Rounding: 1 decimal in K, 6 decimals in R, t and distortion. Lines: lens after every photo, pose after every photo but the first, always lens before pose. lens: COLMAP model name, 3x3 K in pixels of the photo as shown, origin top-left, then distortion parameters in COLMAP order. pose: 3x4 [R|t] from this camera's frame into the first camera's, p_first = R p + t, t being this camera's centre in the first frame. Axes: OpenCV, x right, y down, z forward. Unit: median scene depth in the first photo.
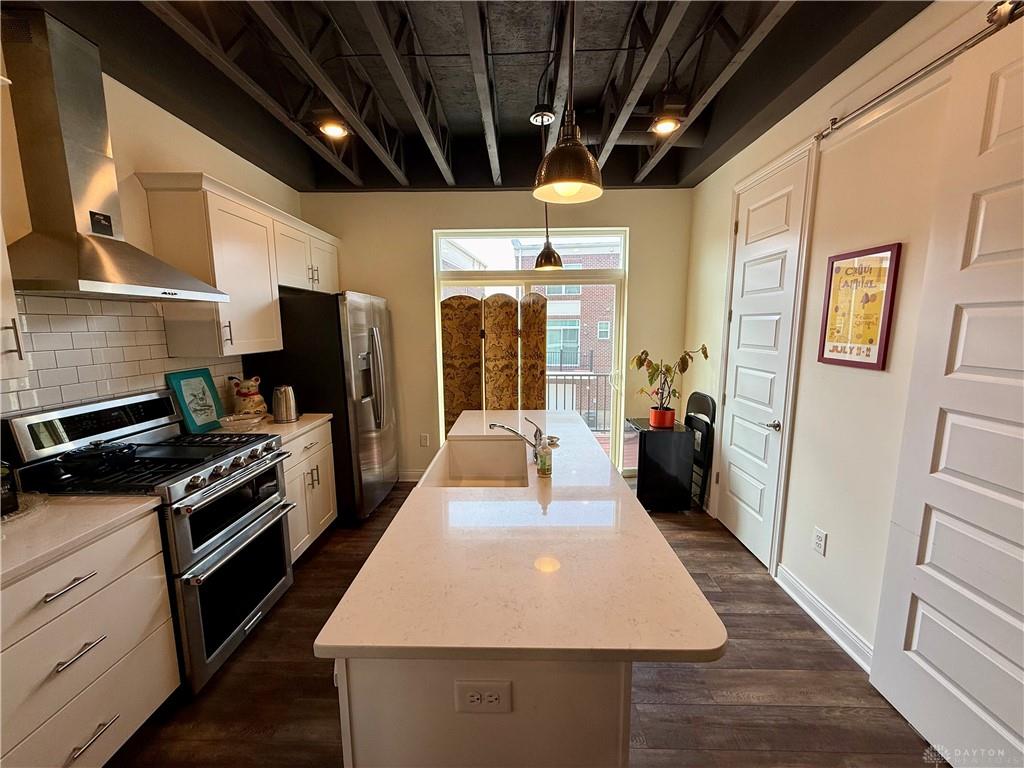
lens RADIAL K [[409.9, 0, 509.8], [0, 409.9, 382.5], [0, 0, 1]] dist [0.000578, 0.000717]
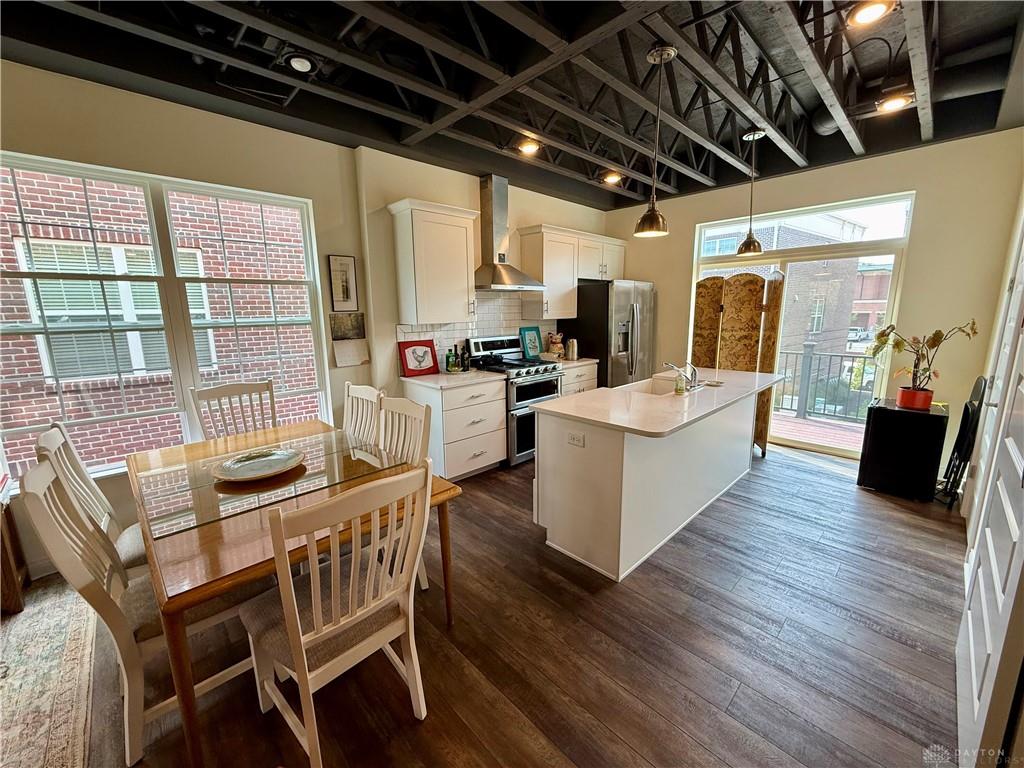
lens RADIAL K [[409.9, 0, 503.1], [0, 409.9, 386.2], [0, 0, 1]] dist [0.000578, 0.000717]
pose [[0.696200, 0.130478, -0.705891, 0.515290], [-0.090752, 0.991450, 0.093756, 0.075961], [0.712089, -0.001212, 0.702089, -0.431697]]
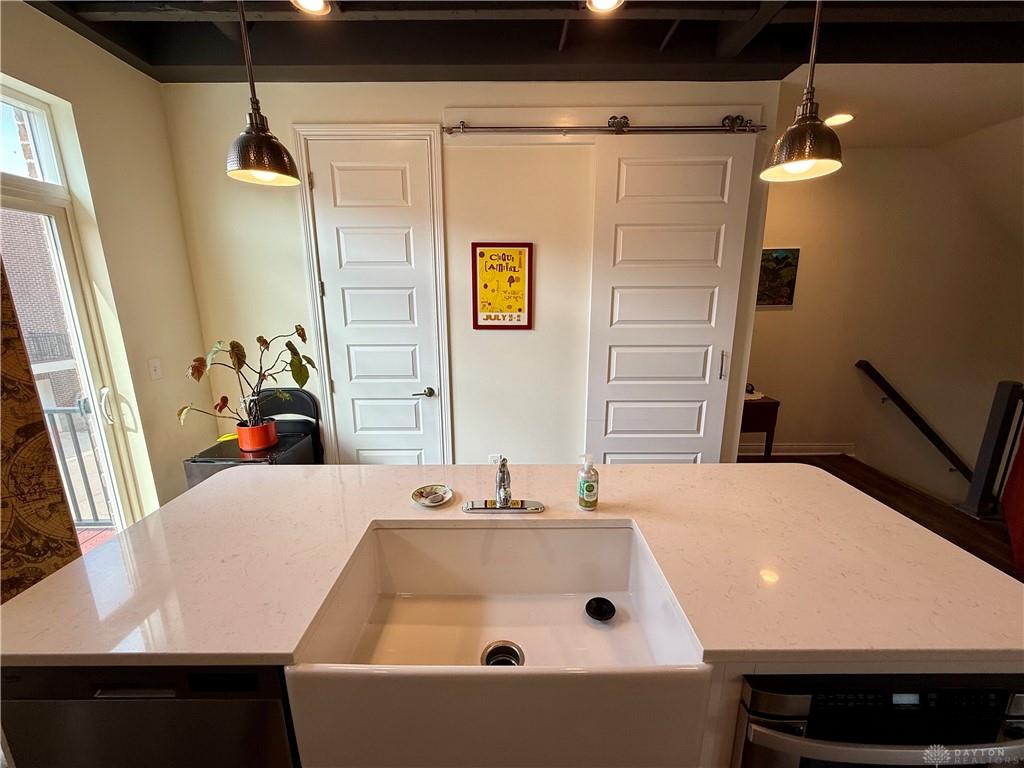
lens RADIAL K [[409.9, 0, 505.8], [0, 409.9, 383.5], [0, 0, 1]] dist [0.000578, 0.000717]
pose [[-0.009156, -0.206319, 0.978442, -0.421028], [0.142537, 0.968222, 0.205497, -0.113998], [-0.989747, 0.141346, 0.020543, 0.782893]]
